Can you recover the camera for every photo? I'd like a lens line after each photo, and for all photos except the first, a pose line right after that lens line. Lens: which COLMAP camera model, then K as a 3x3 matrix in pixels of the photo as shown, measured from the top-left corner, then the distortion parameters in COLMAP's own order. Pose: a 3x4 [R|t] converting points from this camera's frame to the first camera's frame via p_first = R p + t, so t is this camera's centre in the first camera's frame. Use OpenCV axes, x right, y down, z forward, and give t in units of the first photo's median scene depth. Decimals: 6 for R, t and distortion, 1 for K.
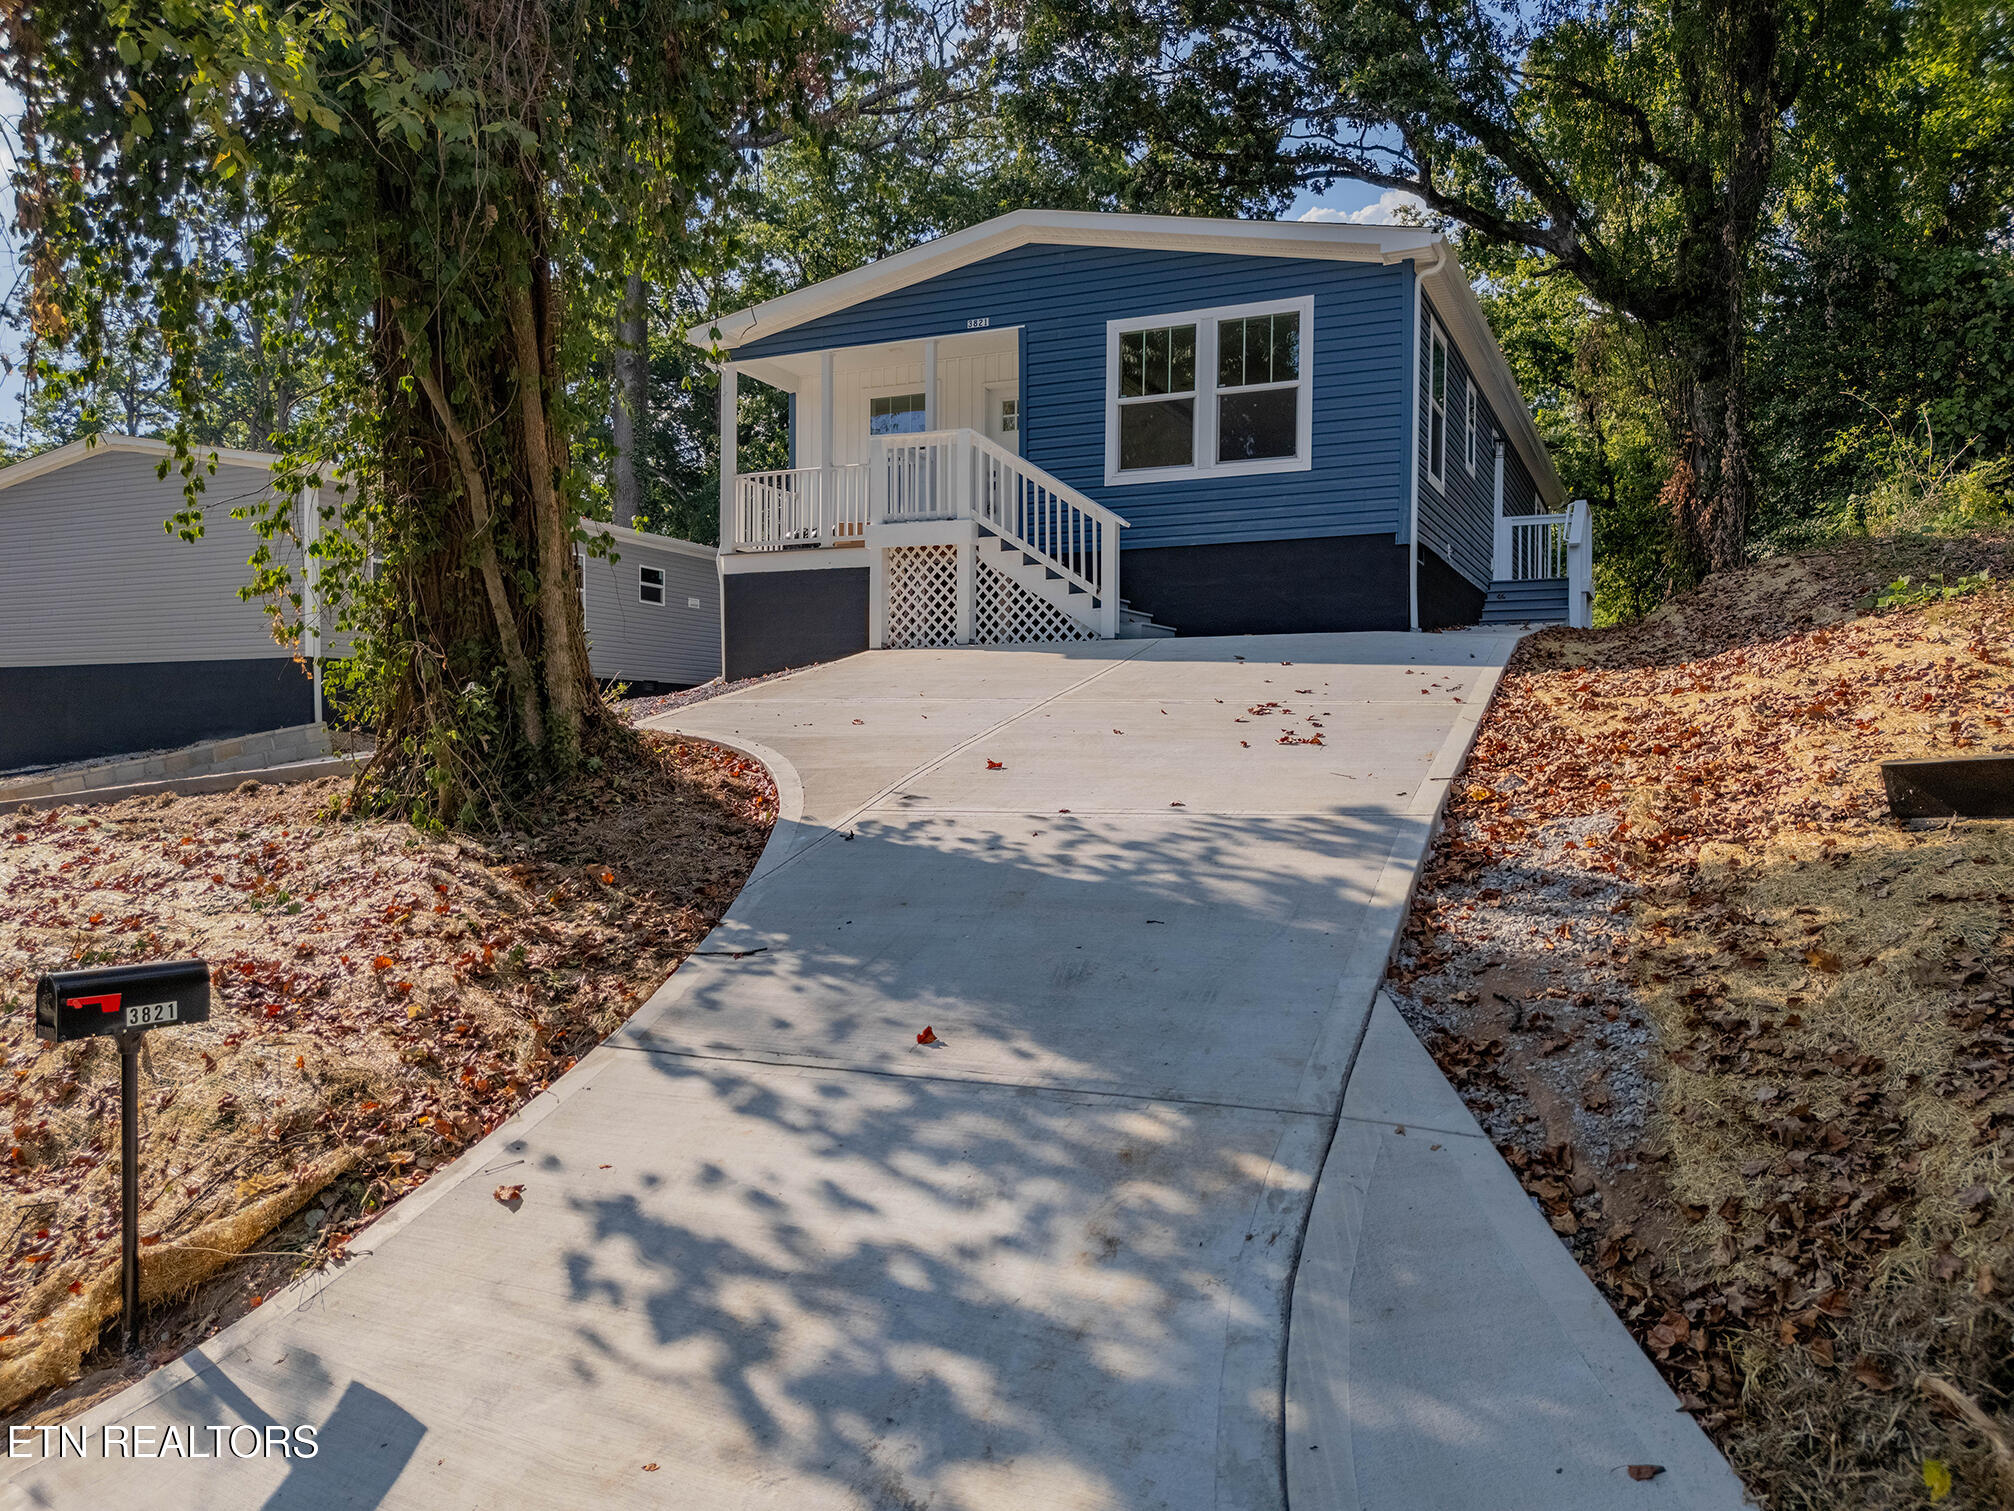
lens RADIAL K [[1473.8, 0, 1007.0], [0, 1473.8, 755.5], [0, 0, 1]] dist [0.029472, -0.001278]
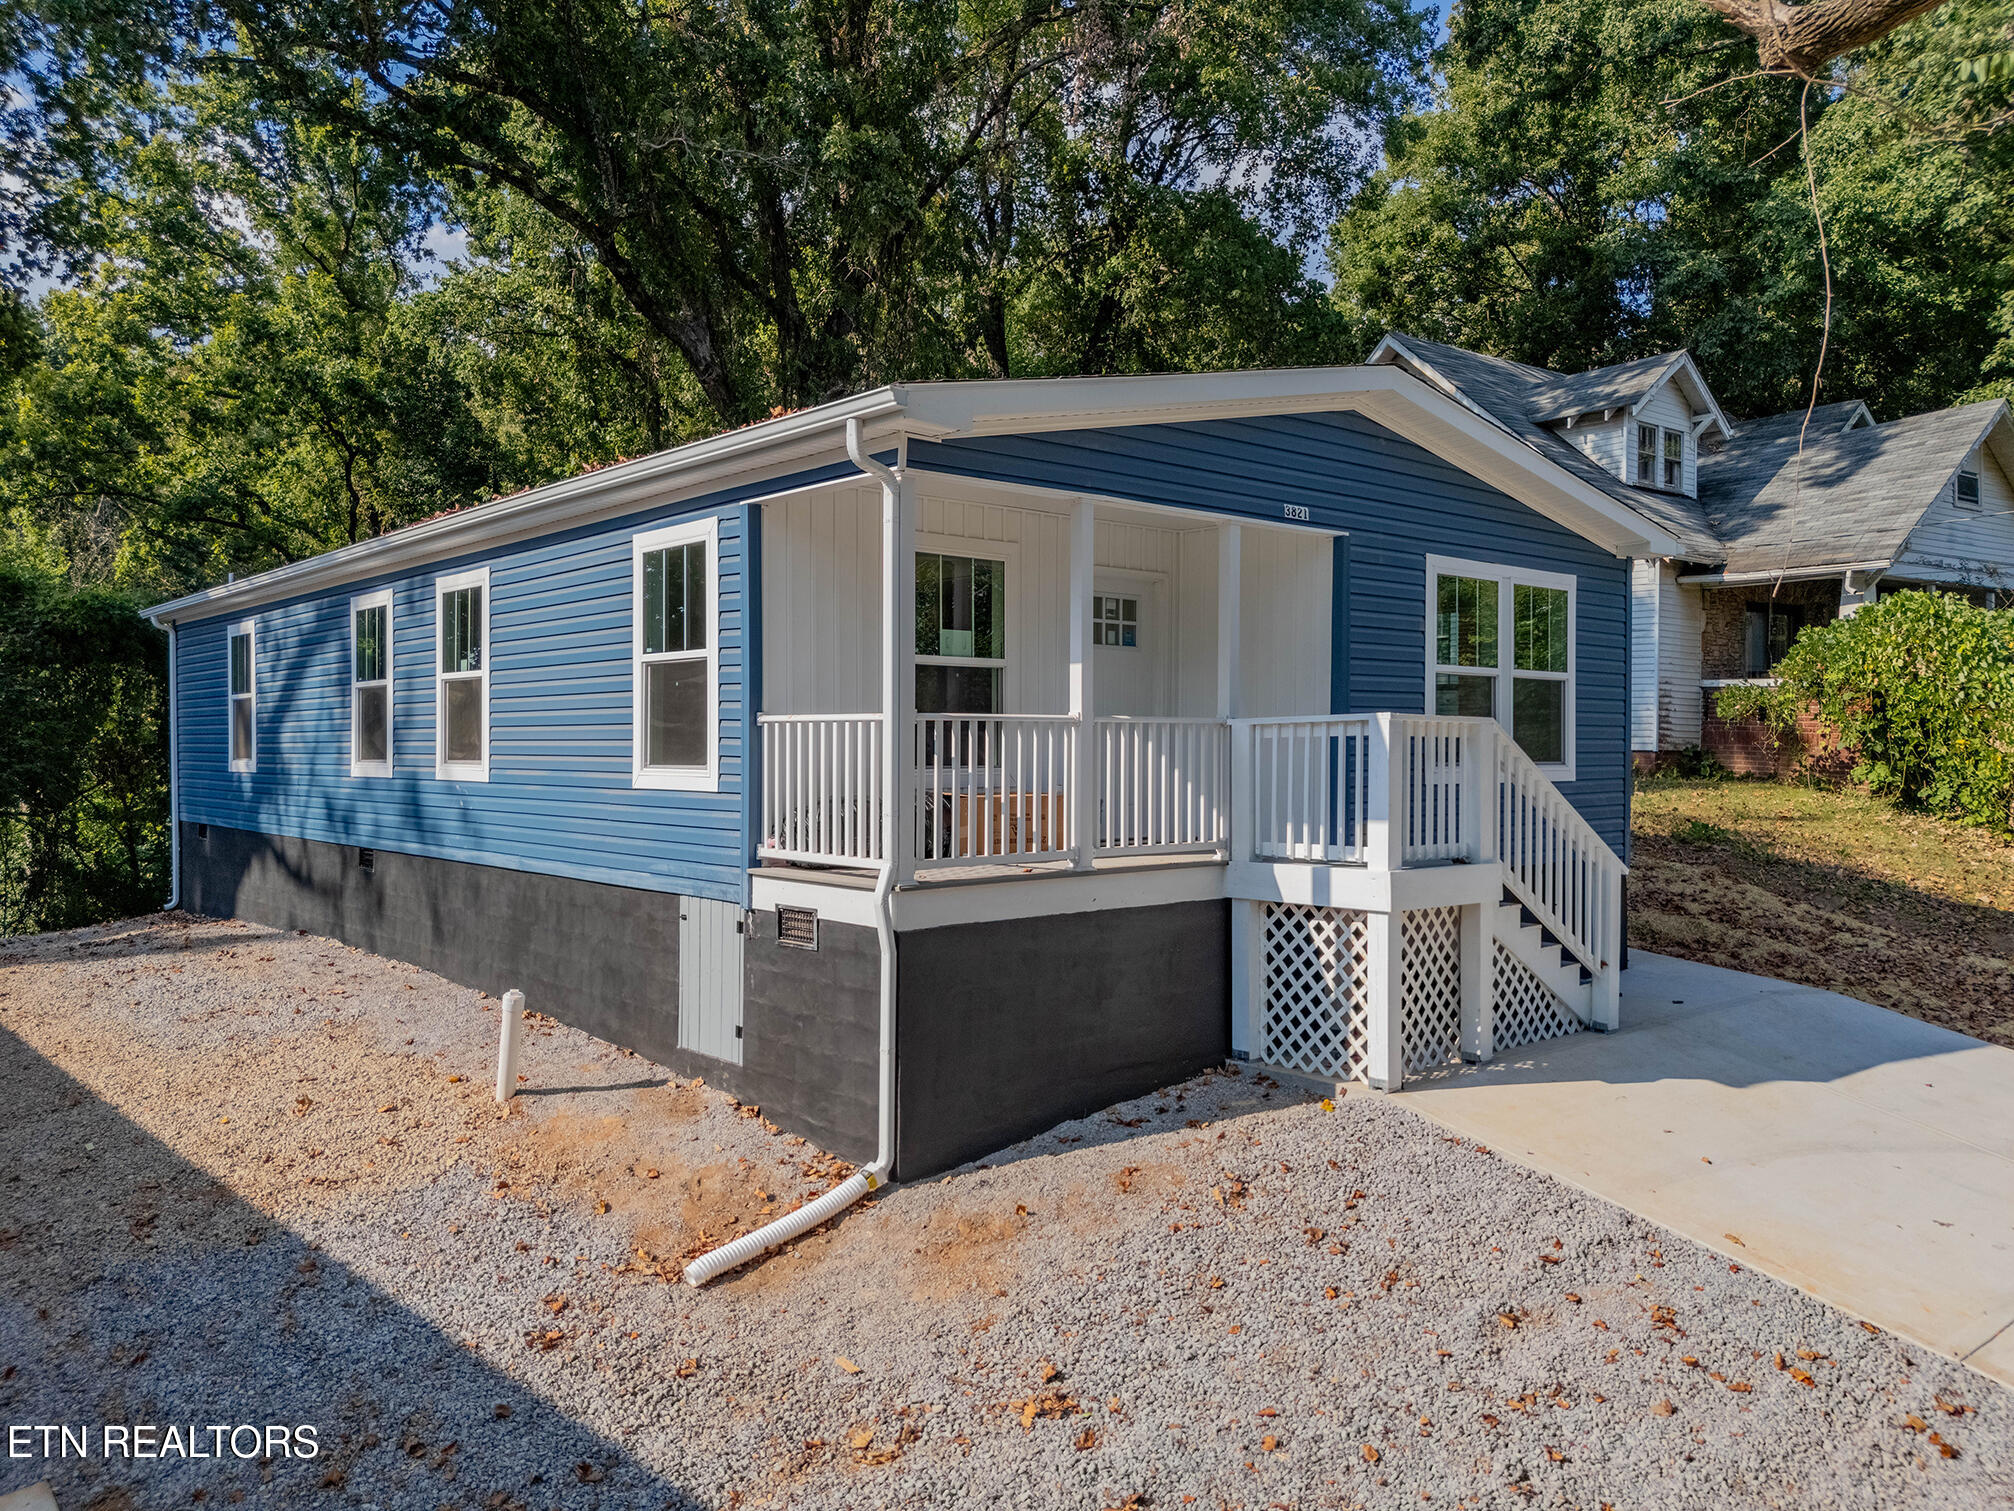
lens RADIAL K [[1473.8, 0, 1007.0], [0, 1473.8, 755.5], [0, 0, 1]] dist [0.029472, -0.001278]
pose [[0.394826, -0.012185, 0.918675, -0.640157], [0.018878, 0.999809, 0.005148, -0.197212], [-0.918562, 0.015311, 0.394980, 0.873923]]
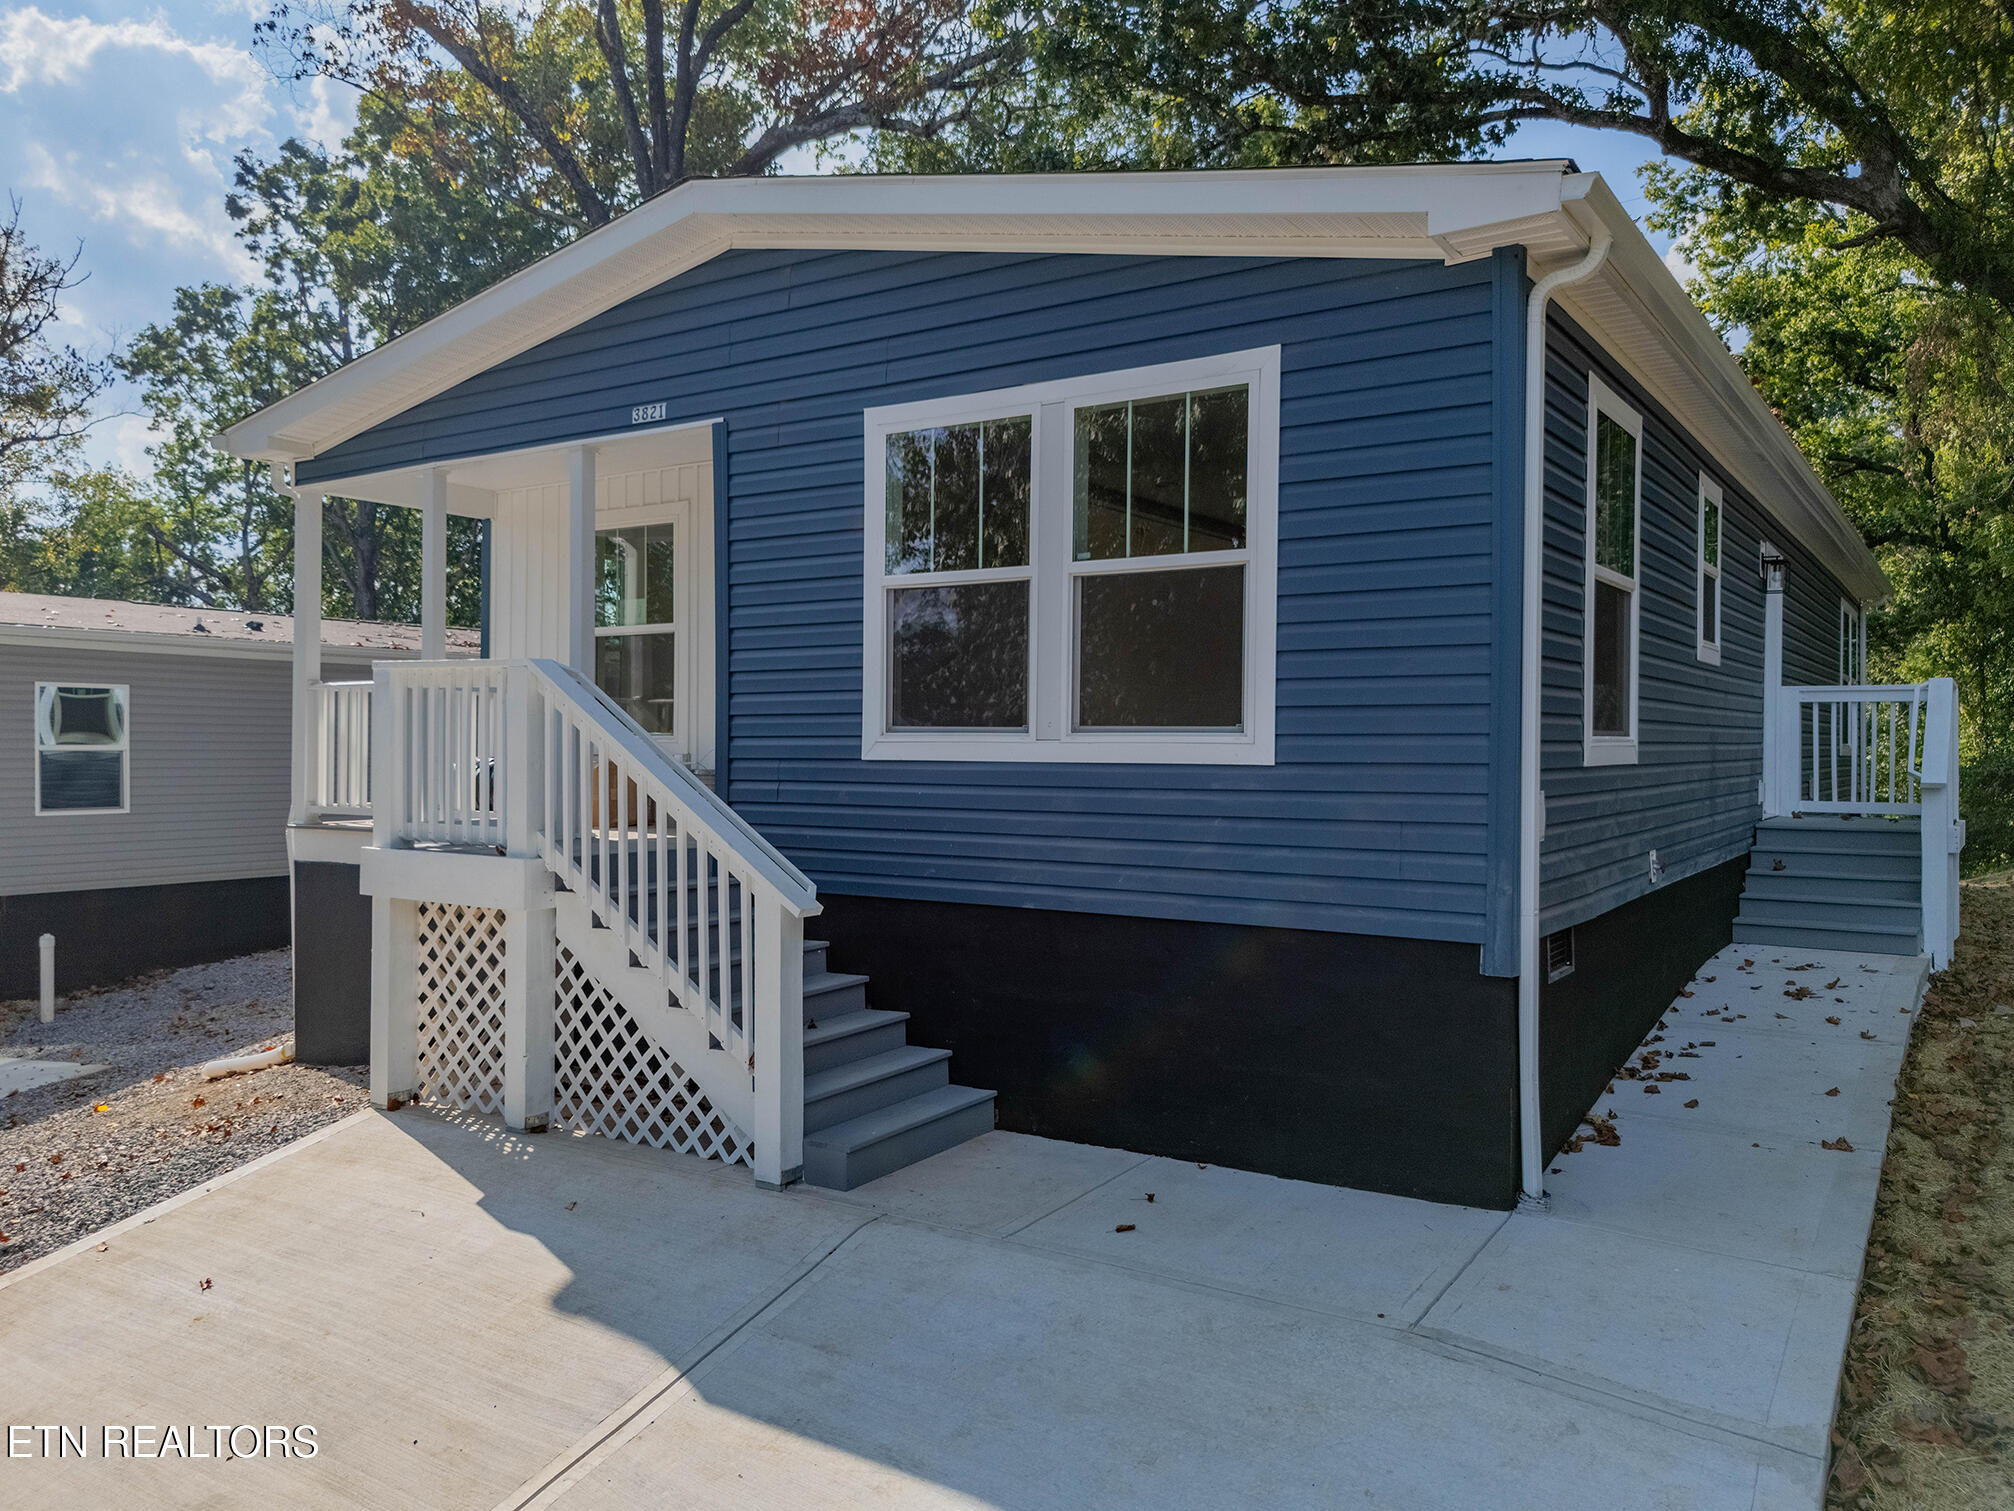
lens RADIAL K [[1514.4, 0, 1007.0], [0, 1514.4, 755.5], [0, 0, 1]] dist [0.113213, -0.121850]
pose [[0.989465, -0.000573, -0.144769, 0.175144], [-0.000934, 0.999946, -0.010339, -0.173412], [0.144767, 0.010365, 0.989411, 0.512367]]
